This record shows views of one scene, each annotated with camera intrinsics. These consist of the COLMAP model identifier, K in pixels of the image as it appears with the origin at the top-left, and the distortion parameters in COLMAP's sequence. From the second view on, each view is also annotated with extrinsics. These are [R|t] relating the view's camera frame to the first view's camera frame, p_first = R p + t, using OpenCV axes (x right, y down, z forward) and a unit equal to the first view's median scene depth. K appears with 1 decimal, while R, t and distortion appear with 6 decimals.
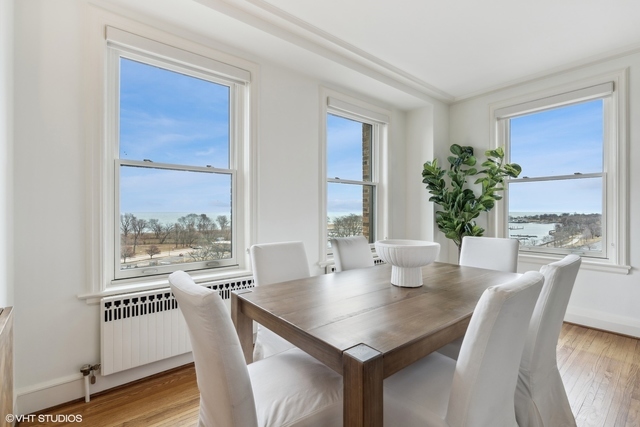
lens RADIAL K [[301.5, 0, 320.0], [0, 301.5, 213.5], [0, 0, 1]] dist [-0.002171, 0.000541]
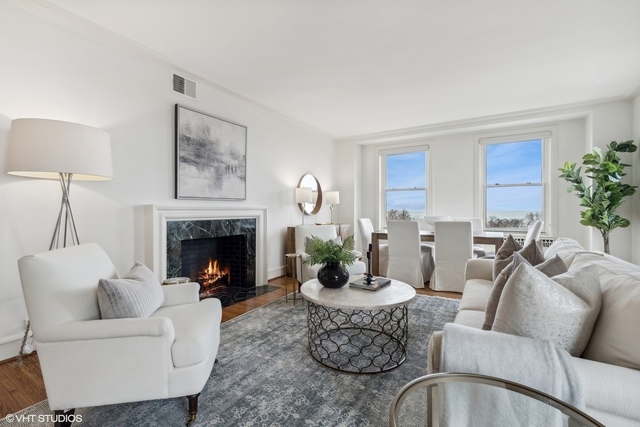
lens RADIAL K [[289.2, 0, 320.0], [0, 289.2, 213.5], [0, 0, 1]] dist [0.000139, 0.000376]
pose [[0.338046, 0.007044, -0.941103, 1.165238], [-0.002599, 0.999975, 0.006551, 0.032032], [0.941126, 0.000231, 0.338056, -0.393964]]
